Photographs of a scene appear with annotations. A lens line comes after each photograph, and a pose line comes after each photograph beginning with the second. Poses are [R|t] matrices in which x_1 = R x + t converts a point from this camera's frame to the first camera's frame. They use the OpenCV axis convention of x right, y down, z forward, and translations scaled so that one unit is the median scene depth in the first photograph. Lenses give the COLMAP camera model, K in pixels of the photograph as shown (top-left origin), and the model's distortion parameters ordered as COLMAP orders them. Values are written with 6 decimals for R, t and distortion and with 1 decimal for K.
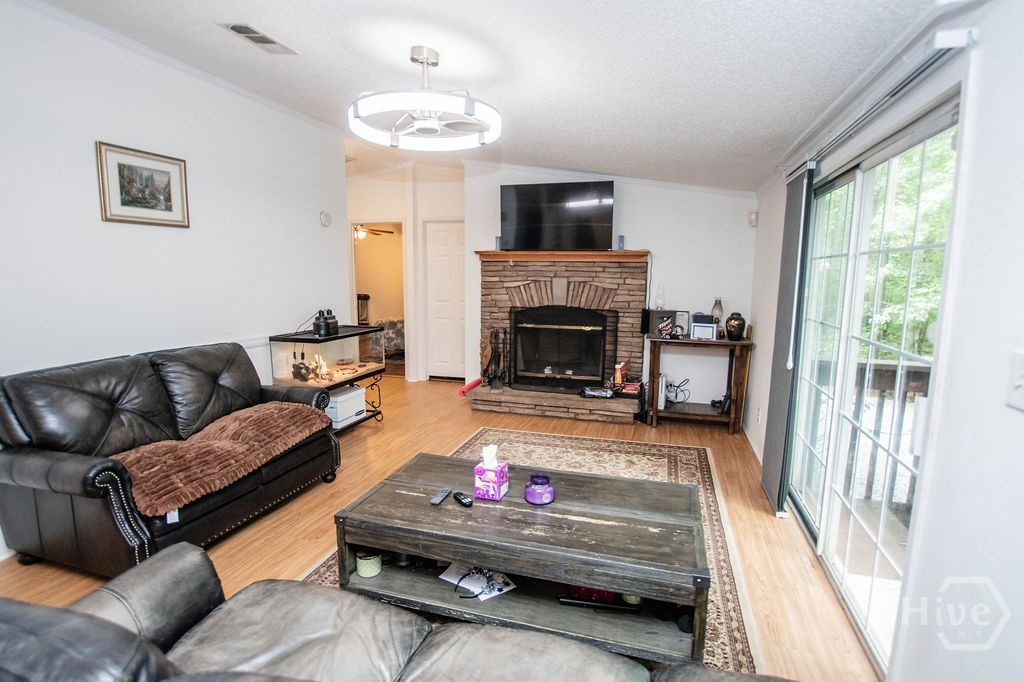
lens RADIAL K [[495.1, 0, 522.1], [0, 495.1, 340.8], [0, 0, 1]] dist [-0.030411, 0.005199]
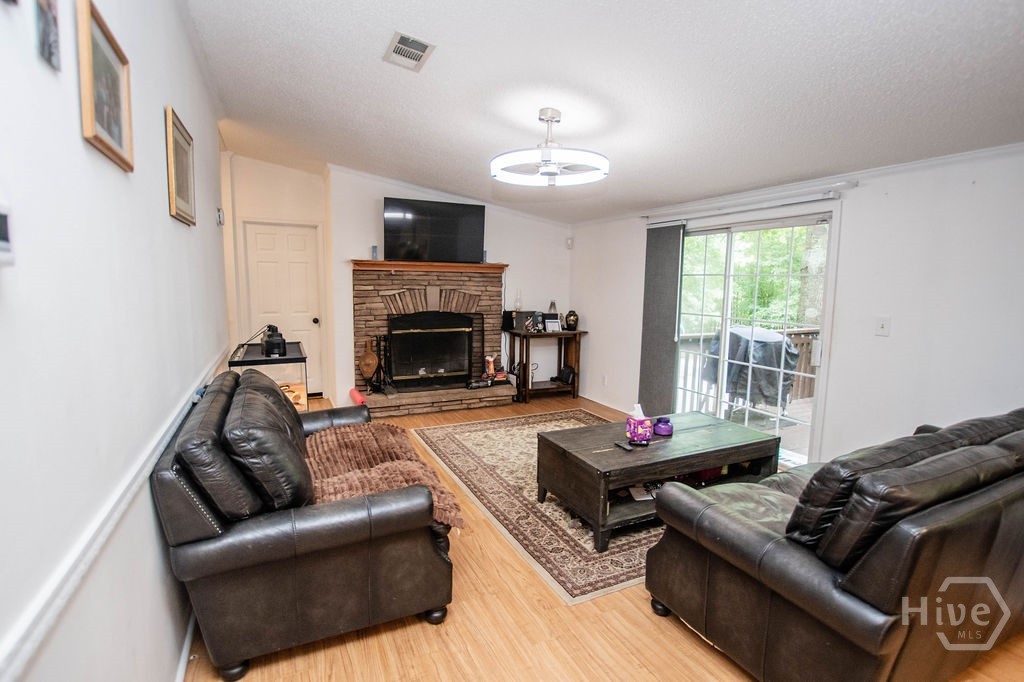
lens RADIAL K [[495.1, 0, 512.8], [0, 495.1, 339.6], [0, 0, 1]] dist [-0.030411, 0.005199]
pose [[0.747299, -0.079082, 0.659765, -0.545800], [0.083521, 0.996197, 0.024807, -0.021629], [-0.659218, 0.036566, 0.751062, 0.056895]]
